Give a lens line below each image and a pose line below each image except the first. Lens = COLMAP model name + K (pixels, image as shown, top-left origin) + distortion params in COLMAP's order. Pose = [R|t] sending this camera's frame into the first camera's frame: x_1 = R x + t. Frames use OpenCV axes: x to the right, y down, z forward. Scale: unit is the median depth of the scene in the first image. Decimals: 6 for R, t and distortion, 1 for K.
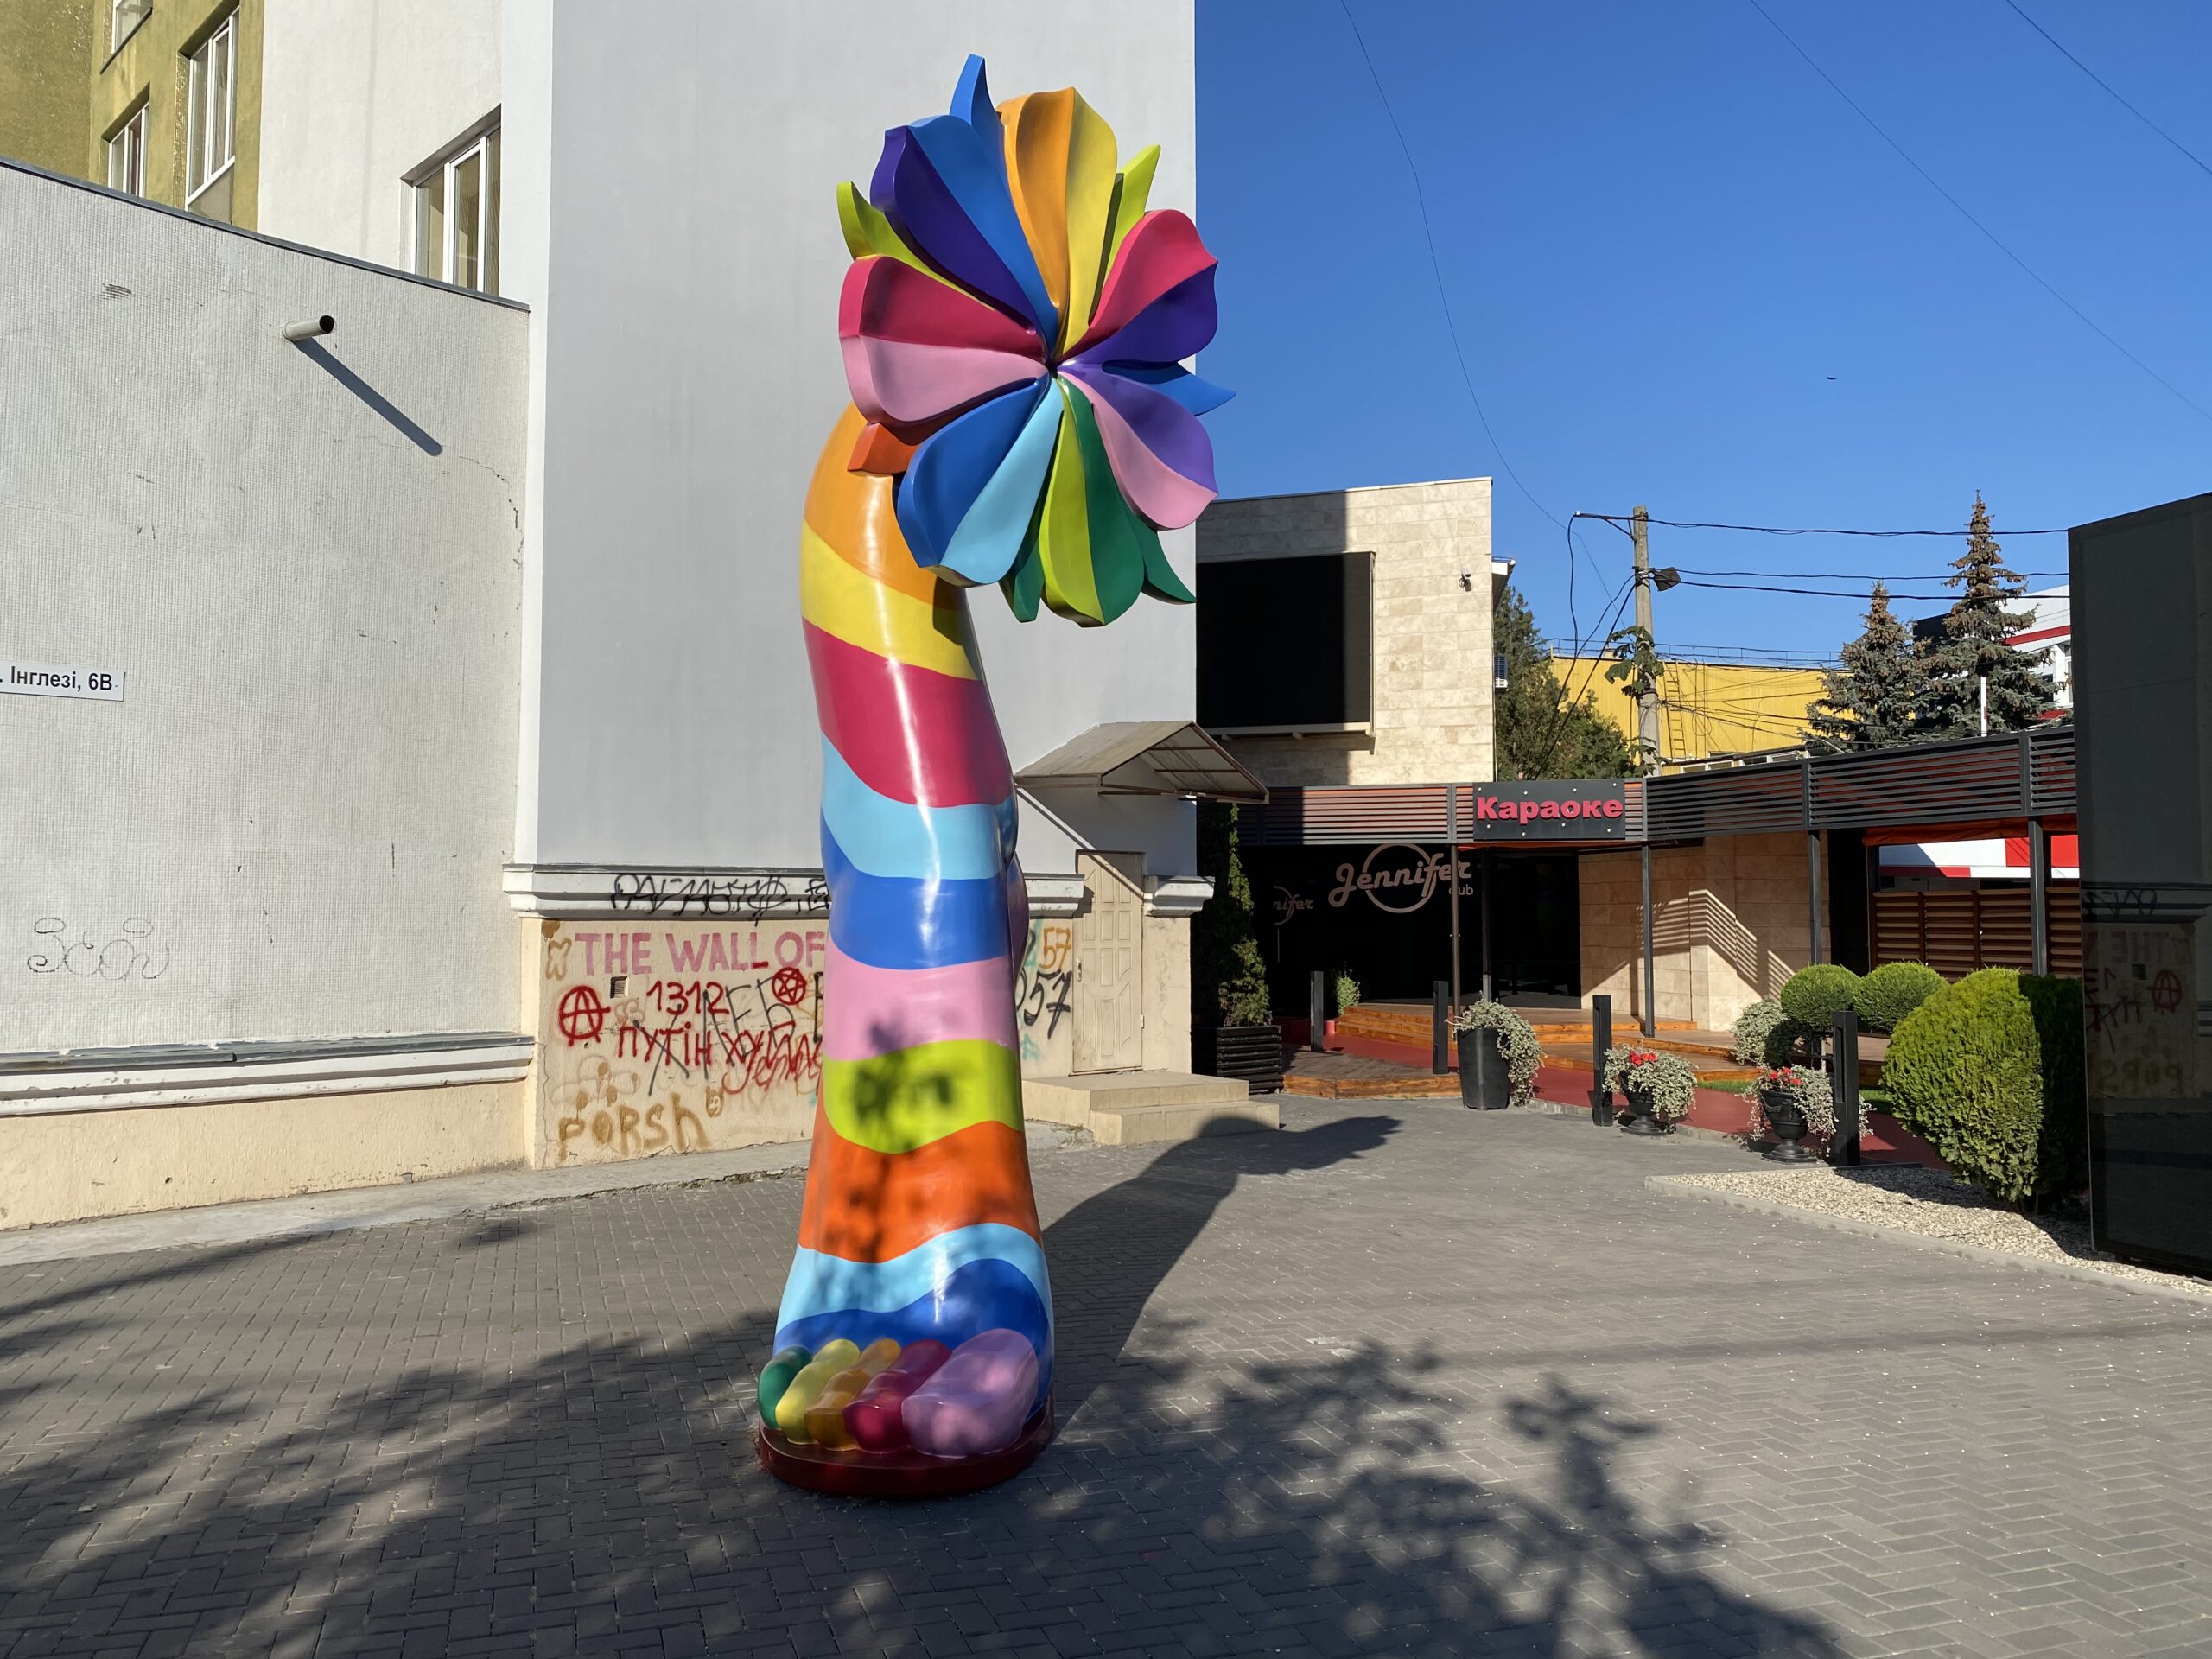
lens RADIAL K [[1704.0, 0, 1106.0], [0, 1704.0, 829.5], [0, 0, 1]] dist [0.050764, -0.088818]
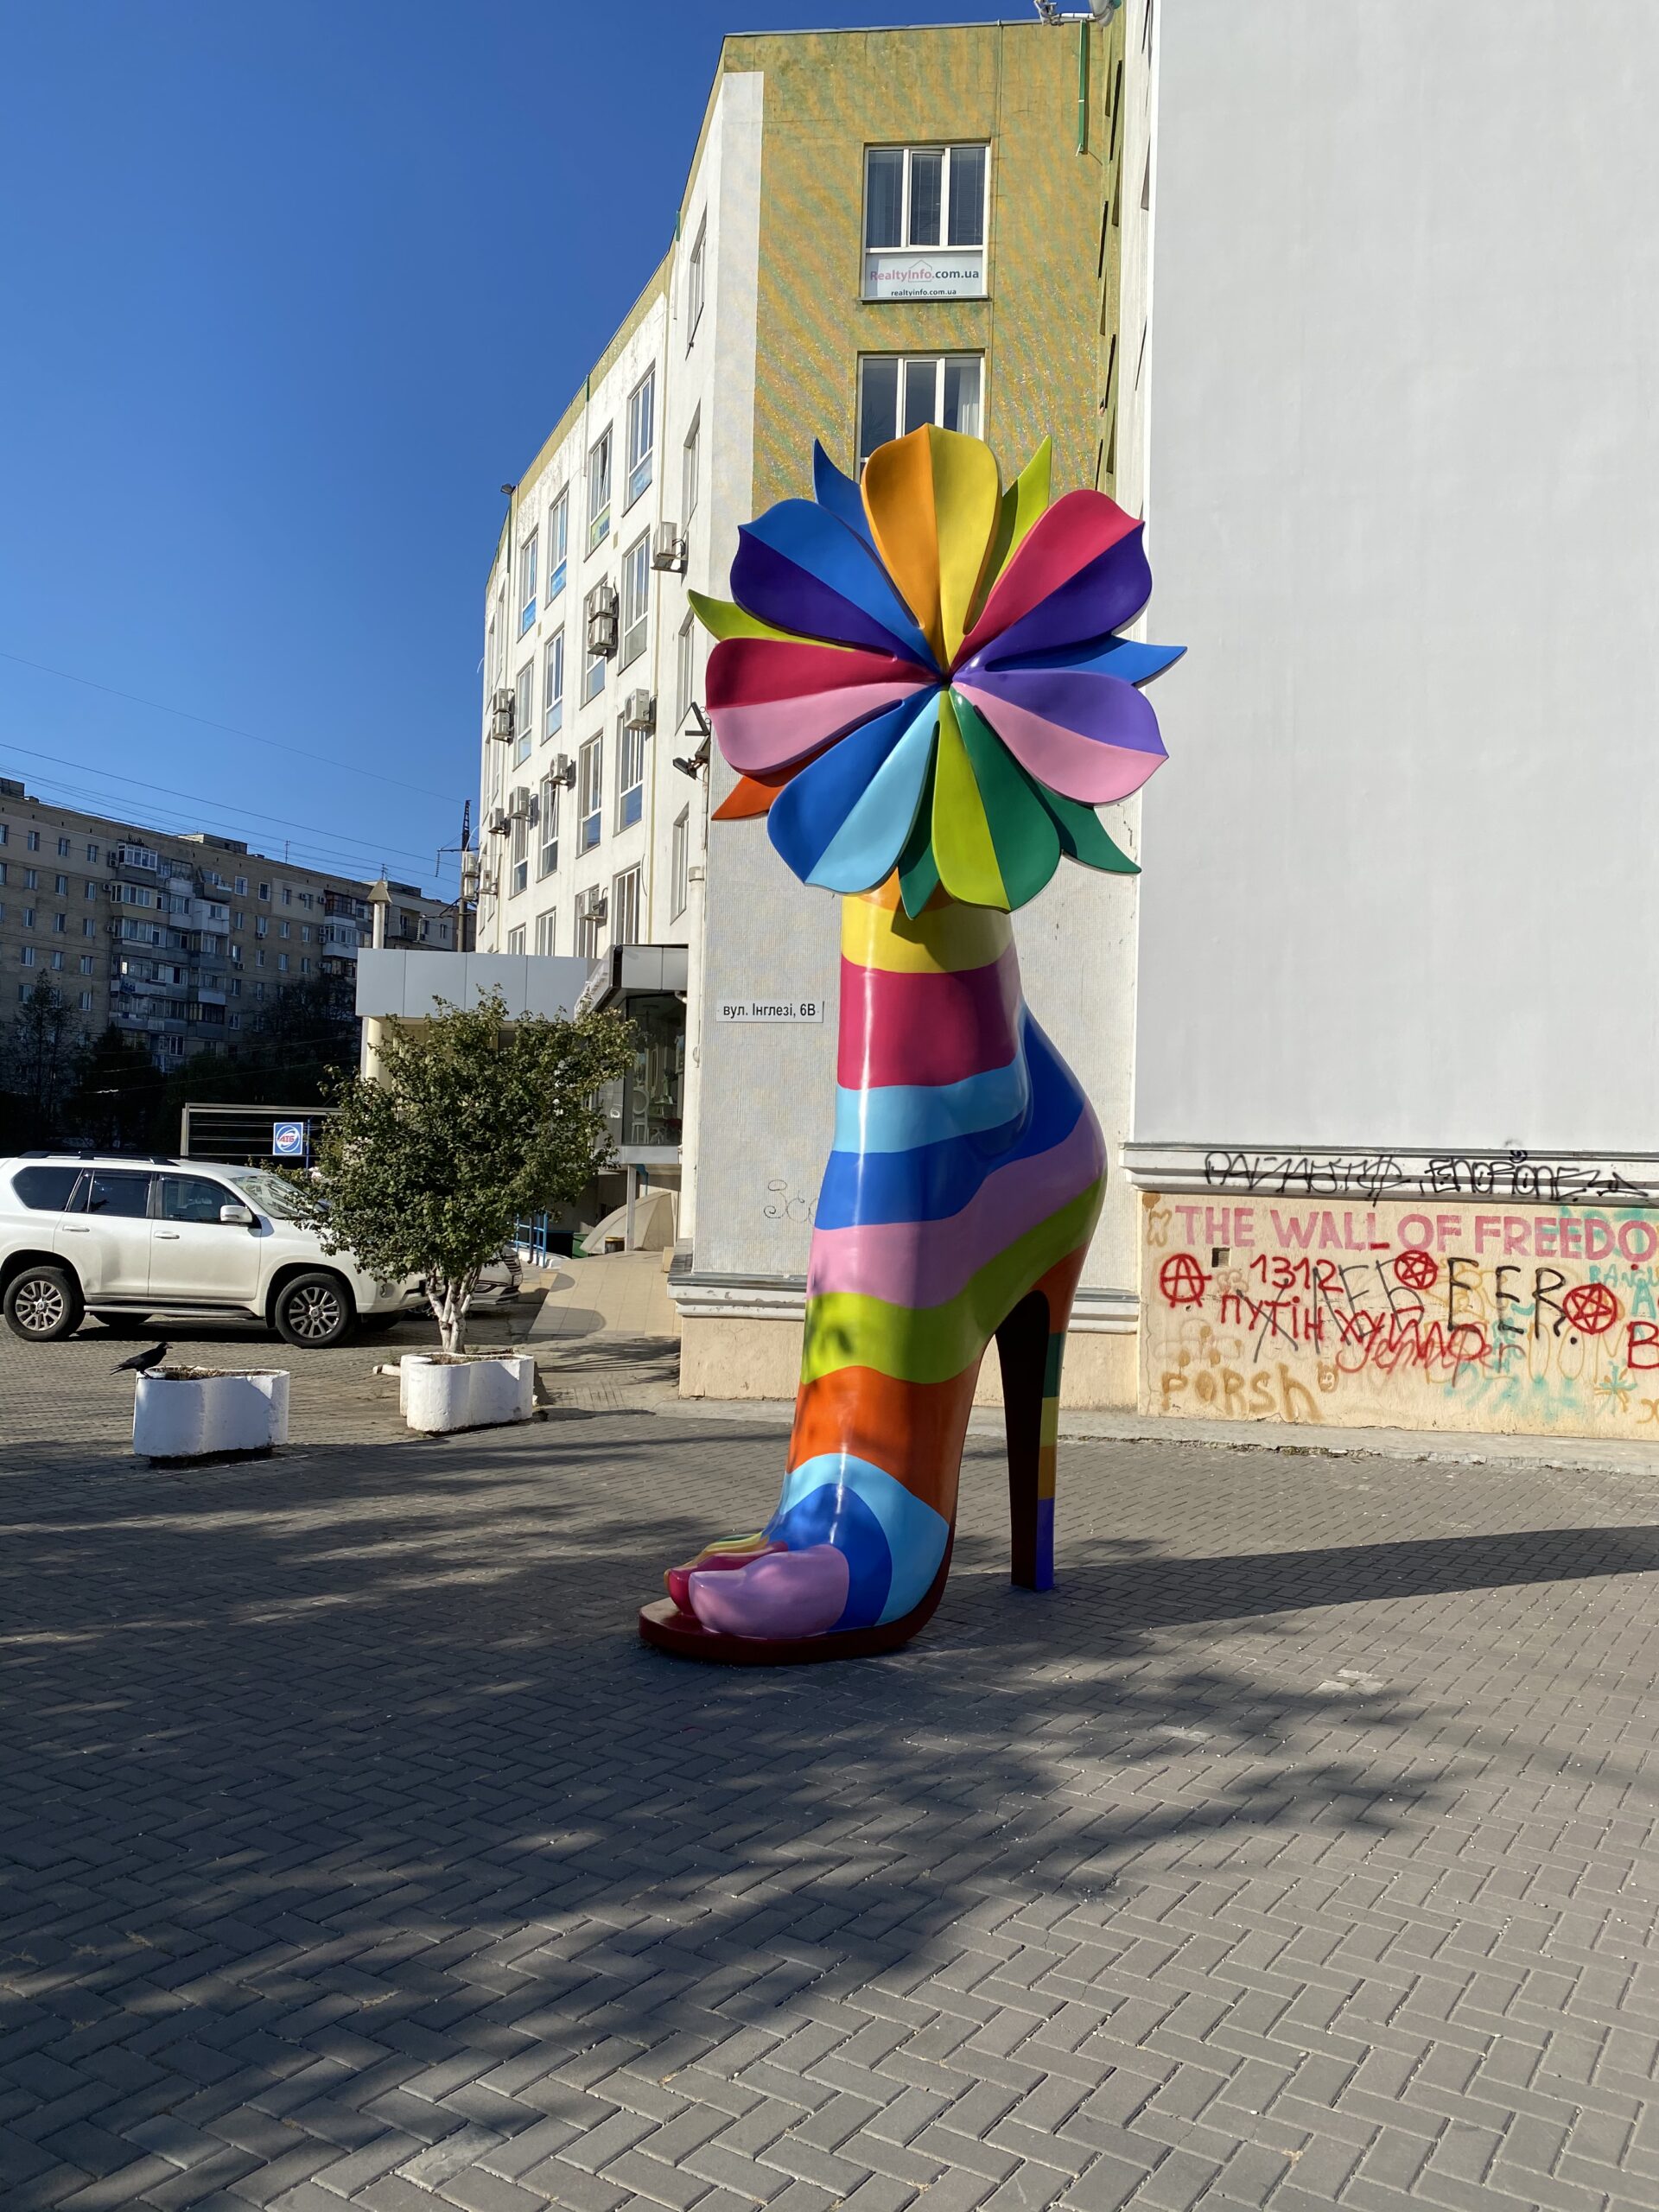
lens RADIAL K [[1690.6, 0, 832.6], [0, 1690.6, 1097.6], [0, 0, 1]] dist [0.155072, -0.438890]
pose [[0.623080, -0.017888, -0.781953, 0.402090], [0.010215, 0.999839, -0.014732, 0.005008], [0.782091, 0.001192, 0.623163, 0.141858]]
